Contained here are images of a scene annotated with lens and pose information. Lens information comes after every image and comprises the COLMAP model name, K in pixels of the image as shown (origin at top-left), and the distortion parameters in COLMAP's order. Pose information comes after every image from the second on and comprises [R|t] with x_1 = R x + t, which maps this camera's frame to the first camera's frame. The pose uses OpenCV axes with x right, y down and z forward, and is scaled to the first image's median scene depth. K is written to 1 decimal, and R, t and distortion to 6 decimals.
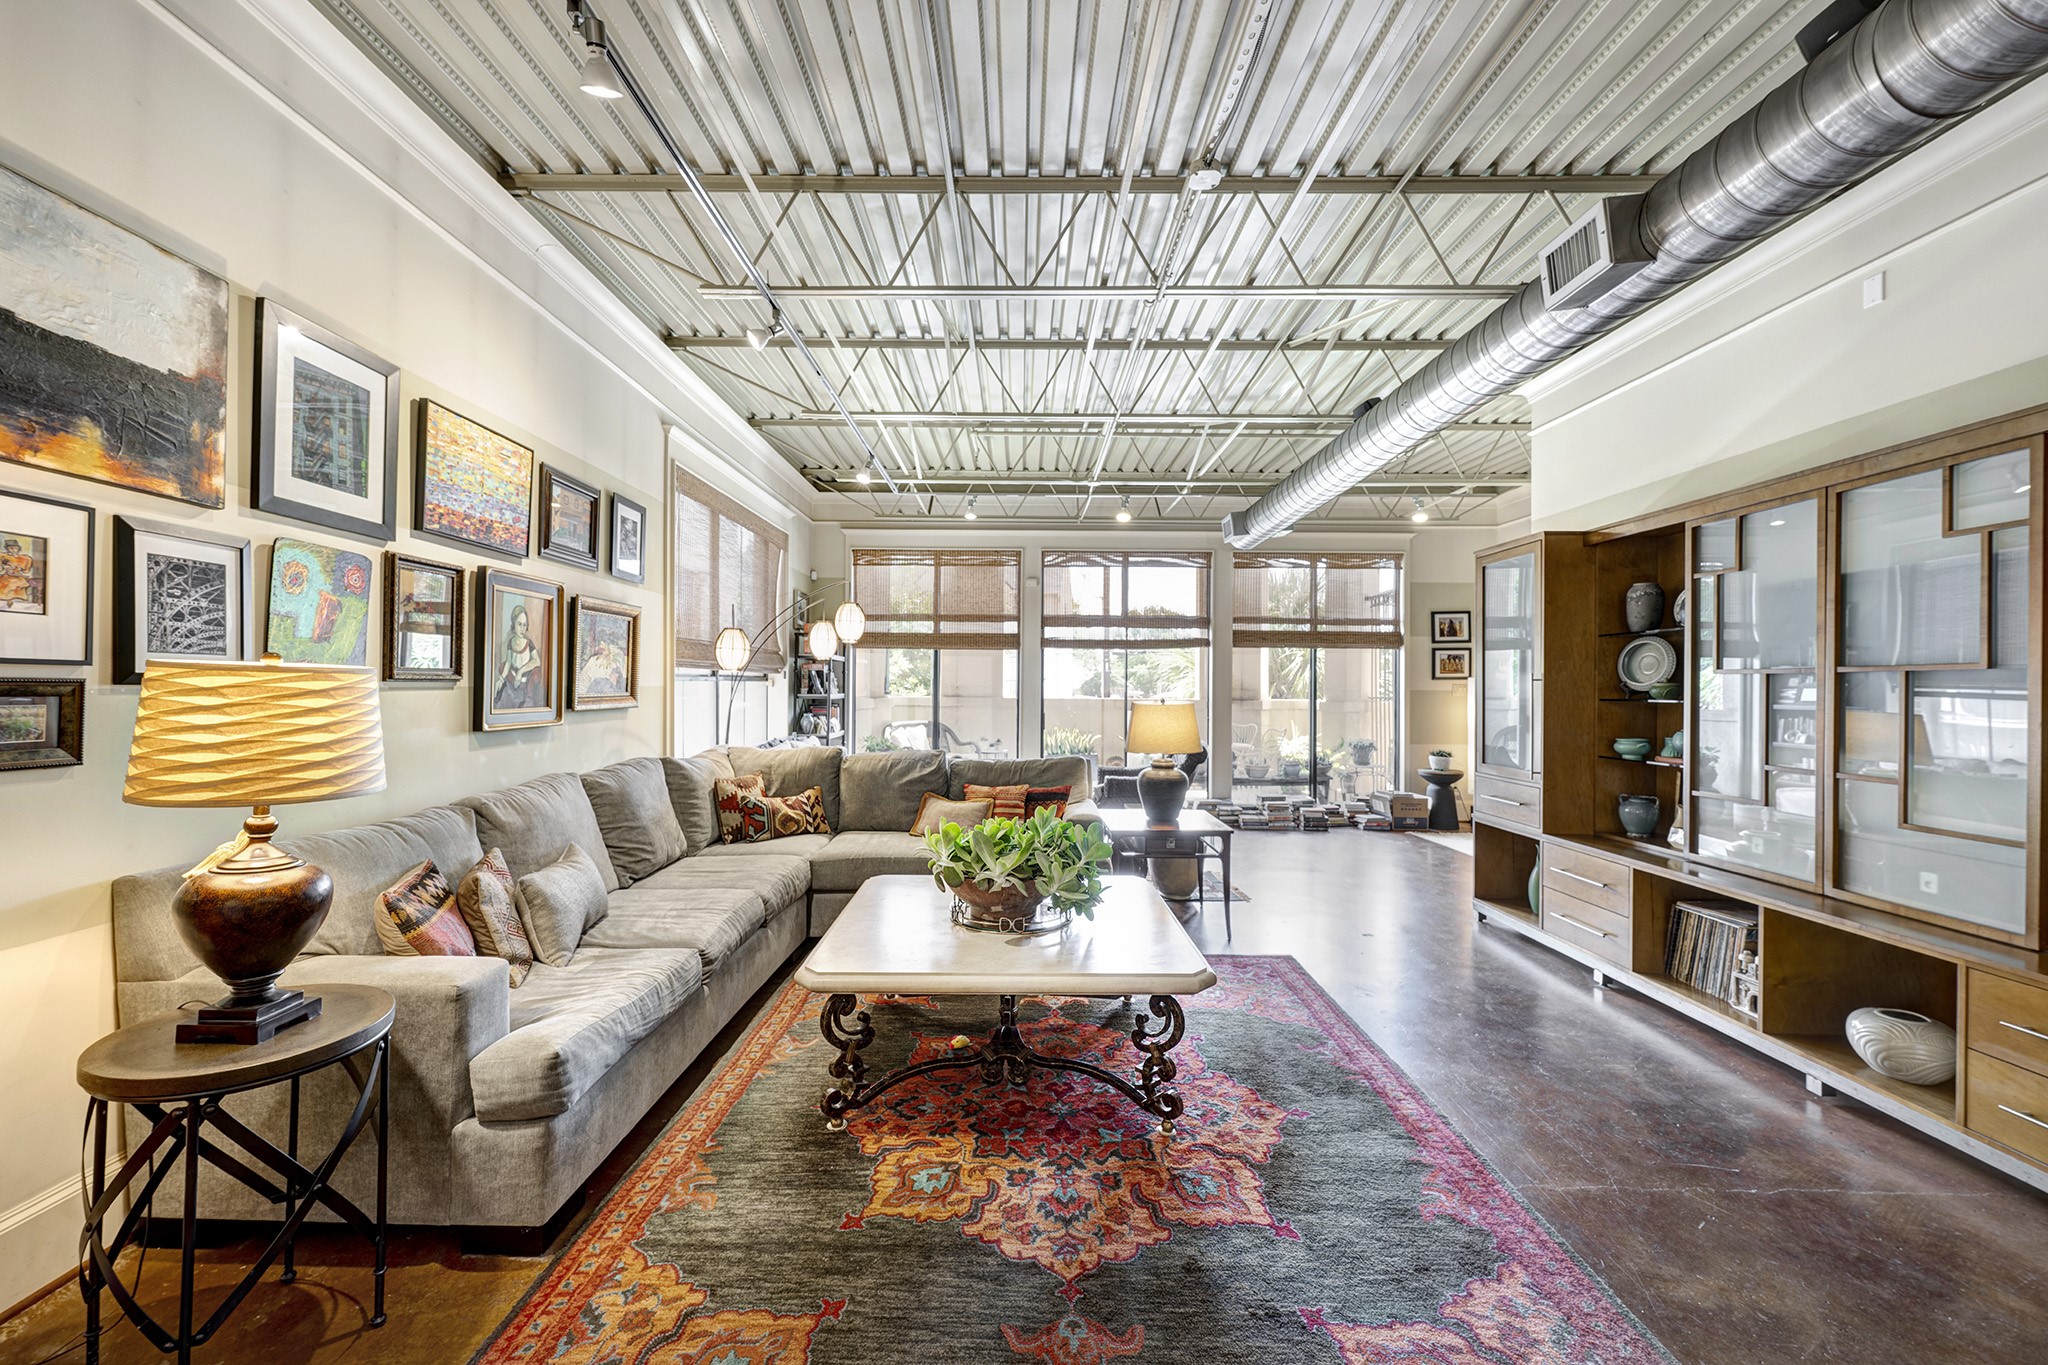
lens RADIAL K [[805.6, 0, 1033.9], [0, 805.6, 682.9], [0, 0, 1]] dist [-0.000353, 0.000069]
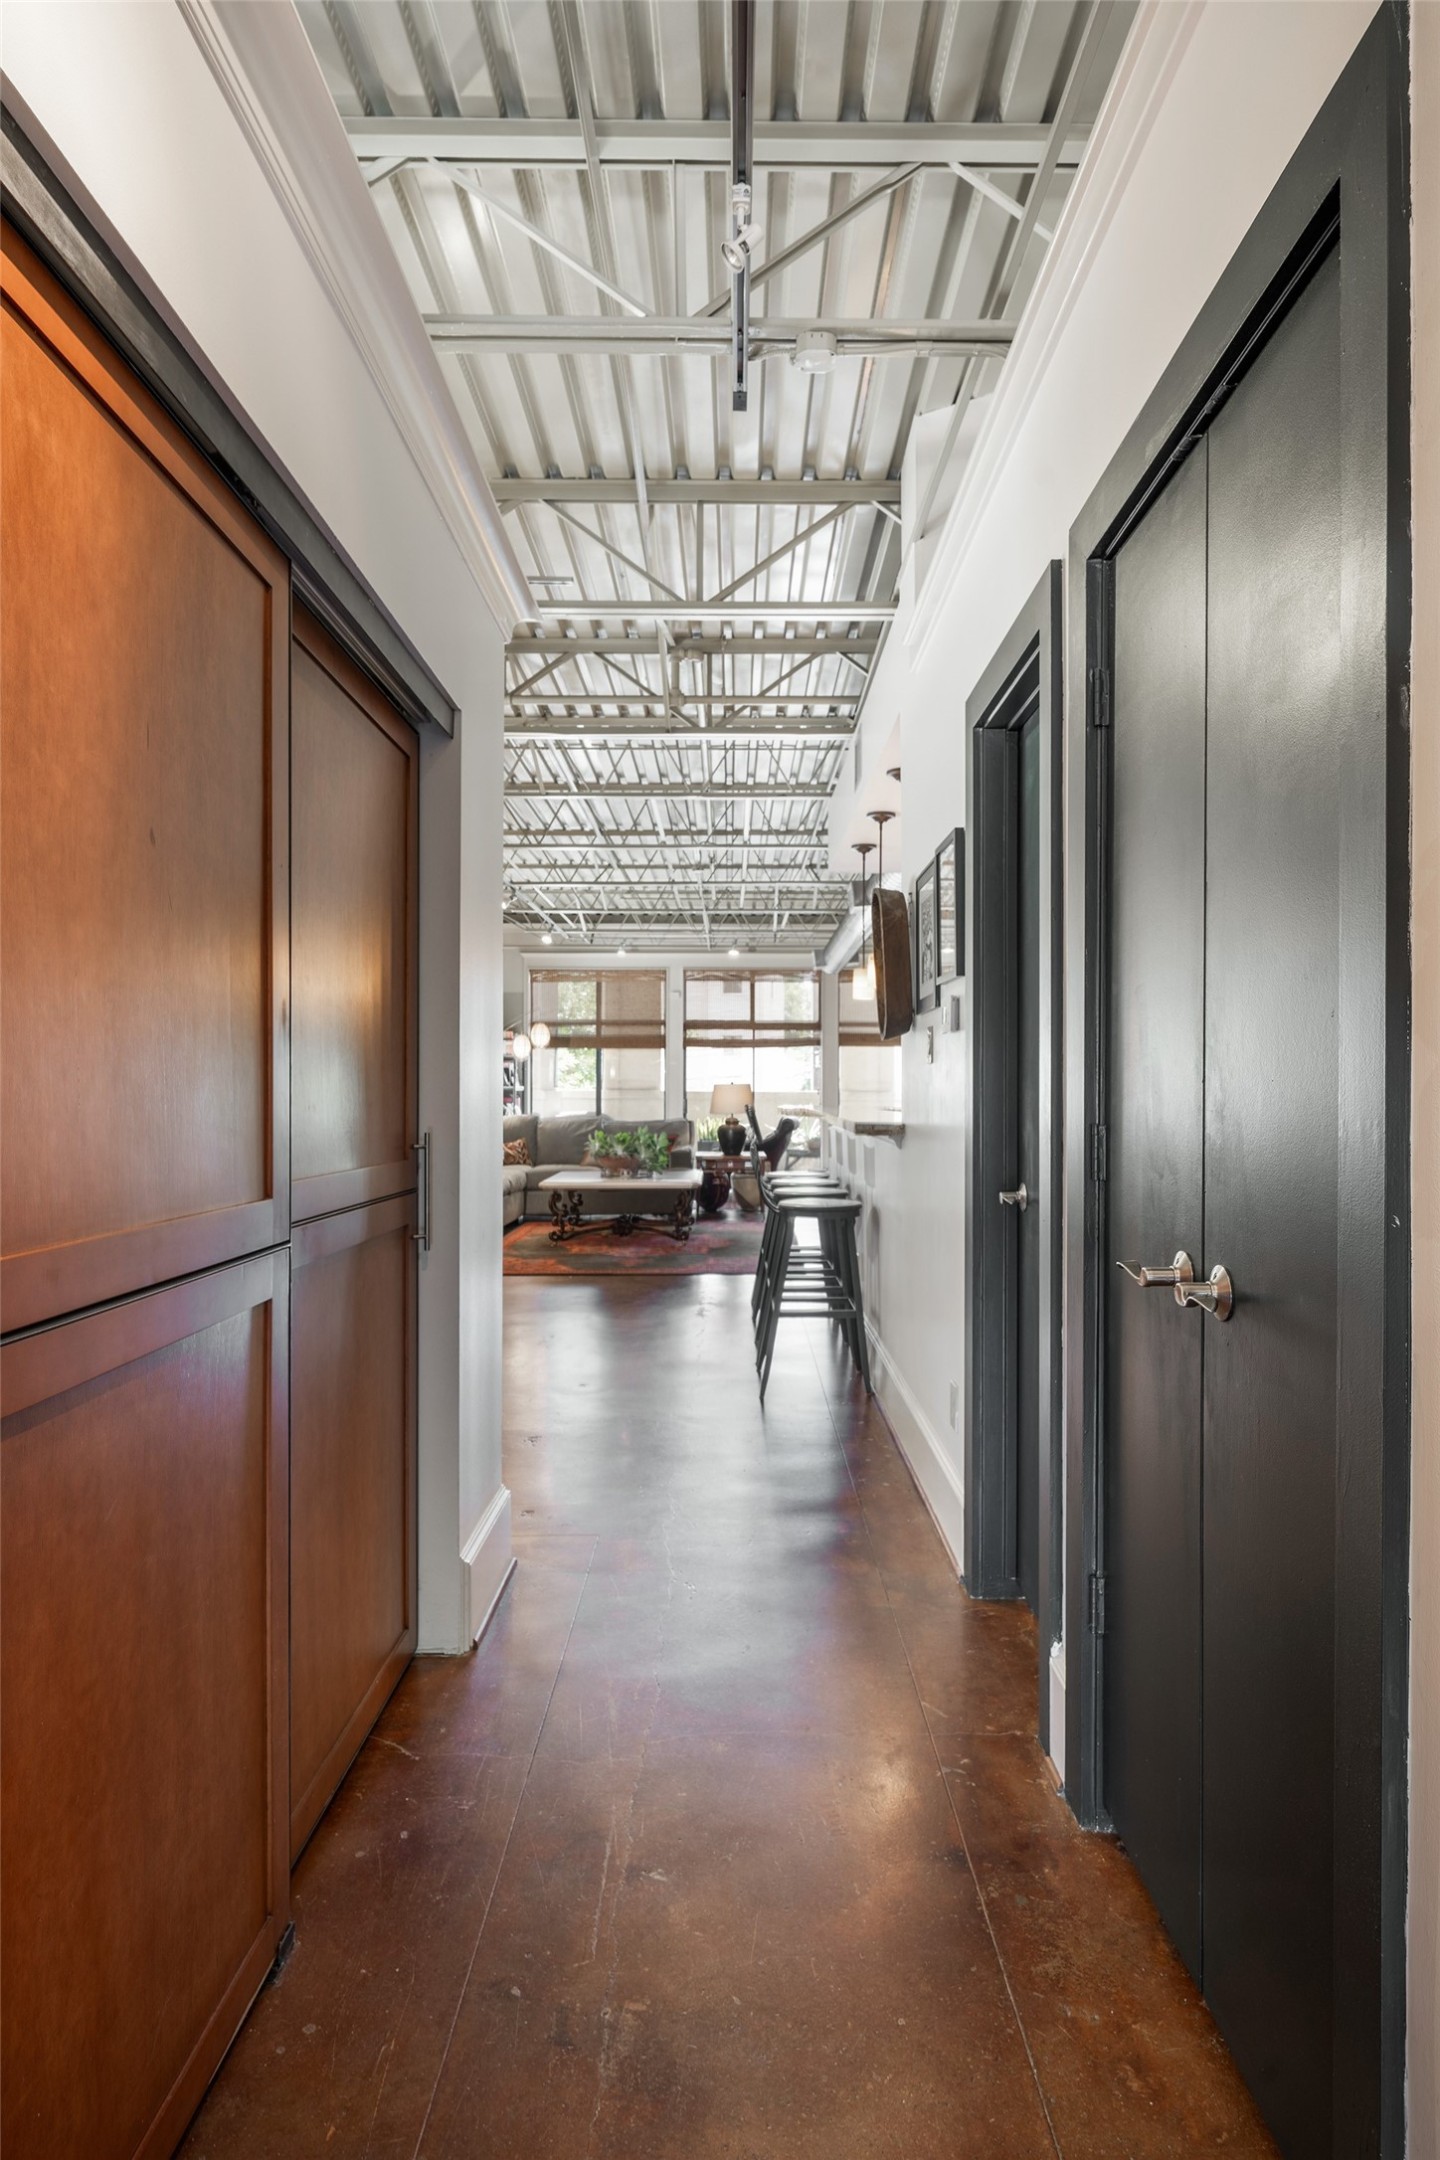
lens RADIAL K [[1144.6, 0, 755.1], [0, 1144.6, 1086.7], [0, 0, 1]] dist [-0.000284, -0.000009]
pose [[0.999937, -0.007531, 0.008323, 0.299350], [0.007496, 0.999963, 0.004293, 0.029772], [-0.008355, -0.004231, 0.999956, -2.164373]]
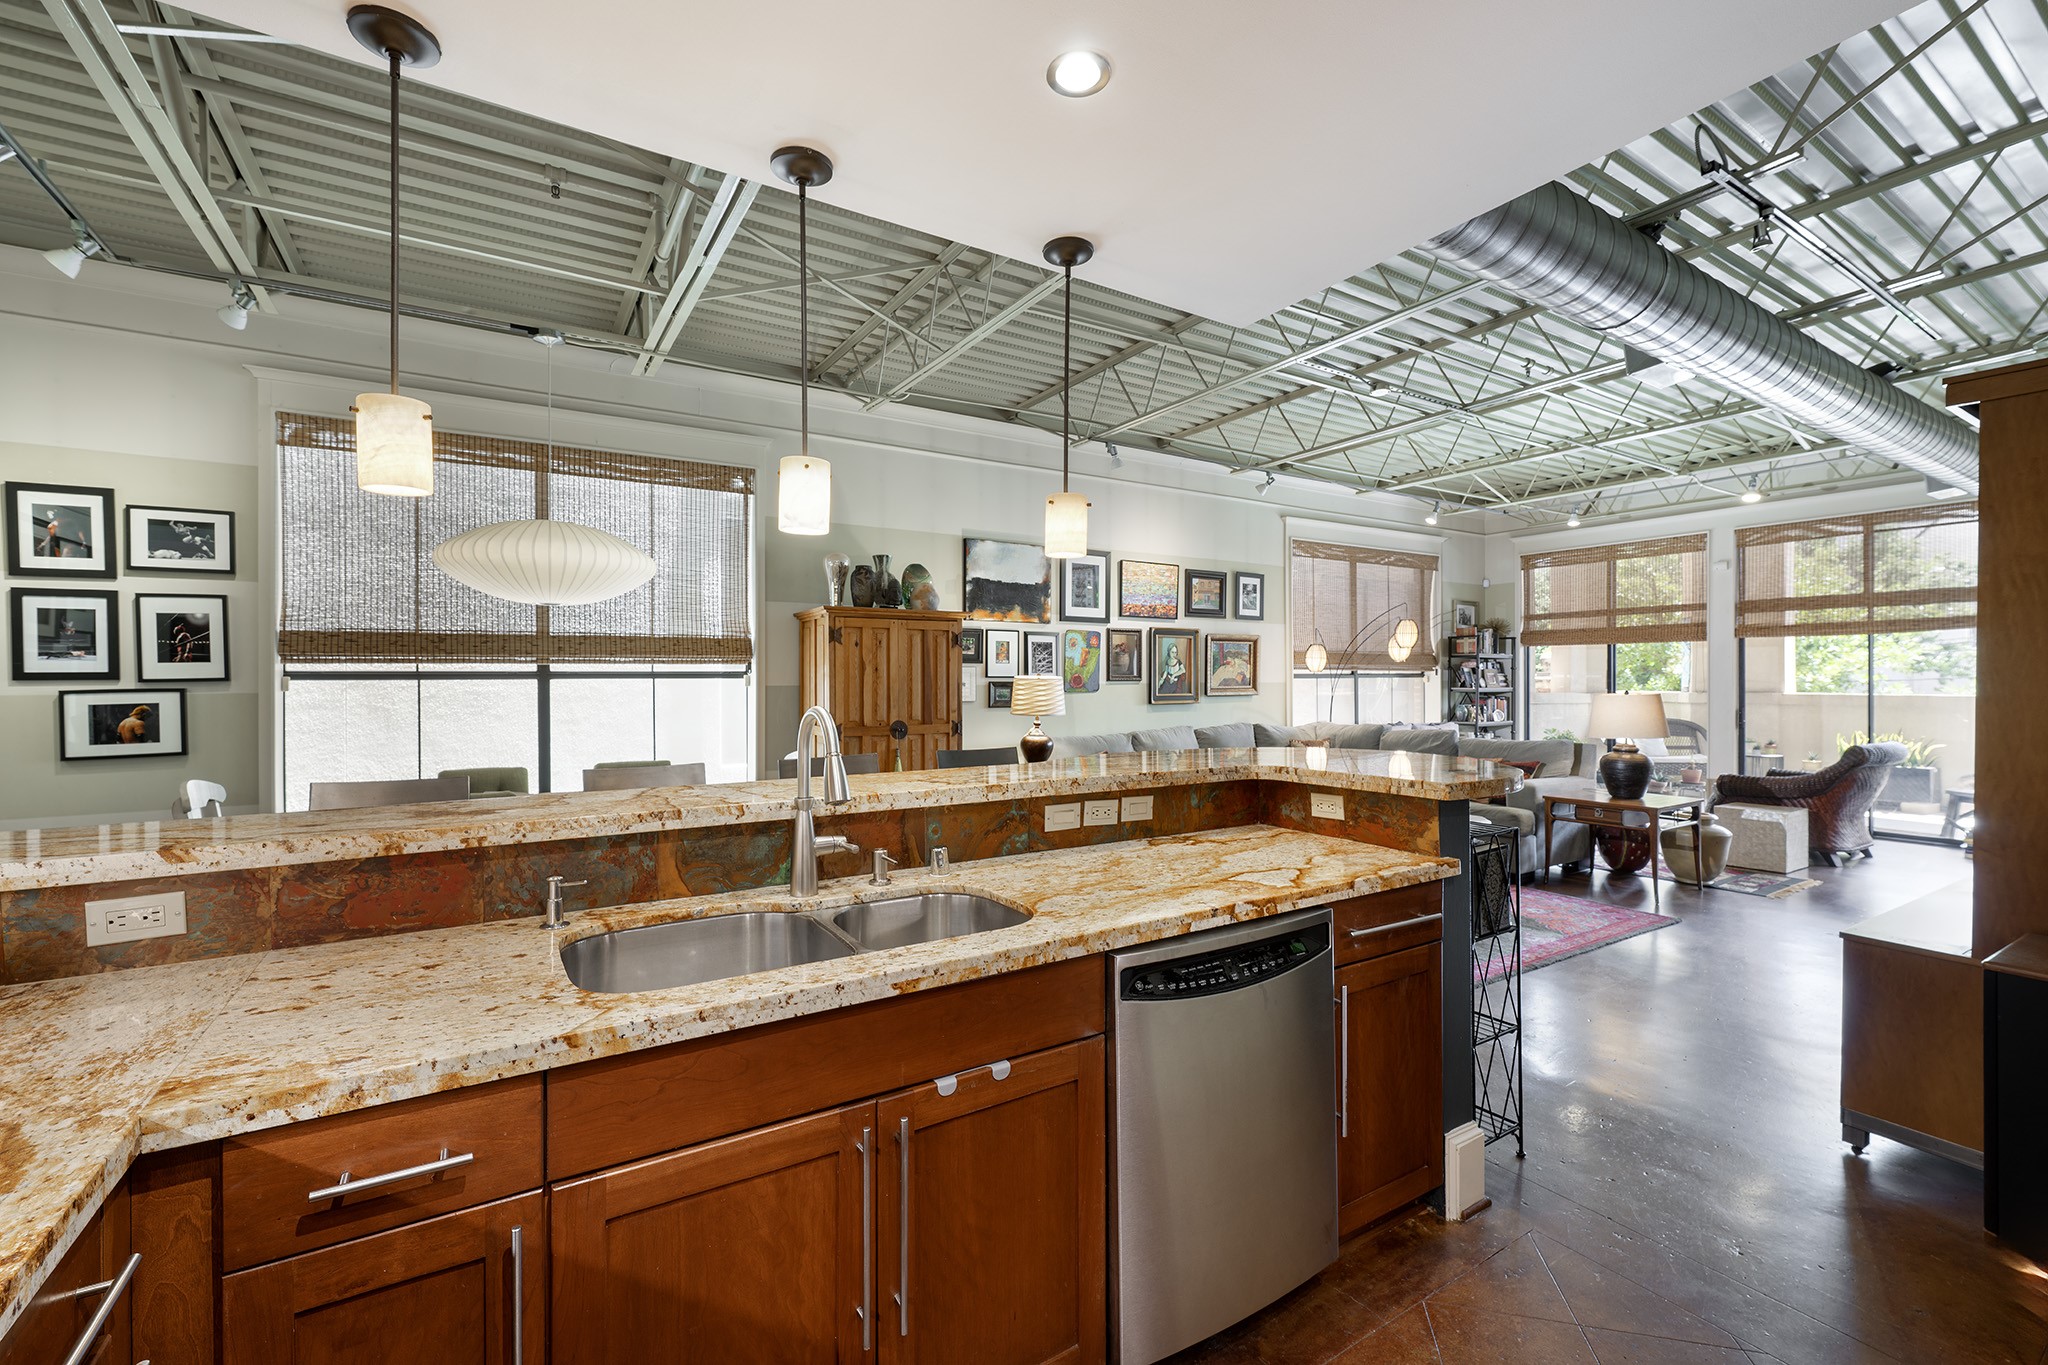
lens RADIAL K [[881.4, 0, 1036.5], [0, 881.4, 681.2], [0, 0, 1]] dist [0.002022, 0.000583]
pose [[0.540060, -0.007669, -0.841591, 1.190791], [0.010397, 0.999943, -0.002440, 0.002109], [0.841562, -0.007432, 0.540109, -0.560377]]
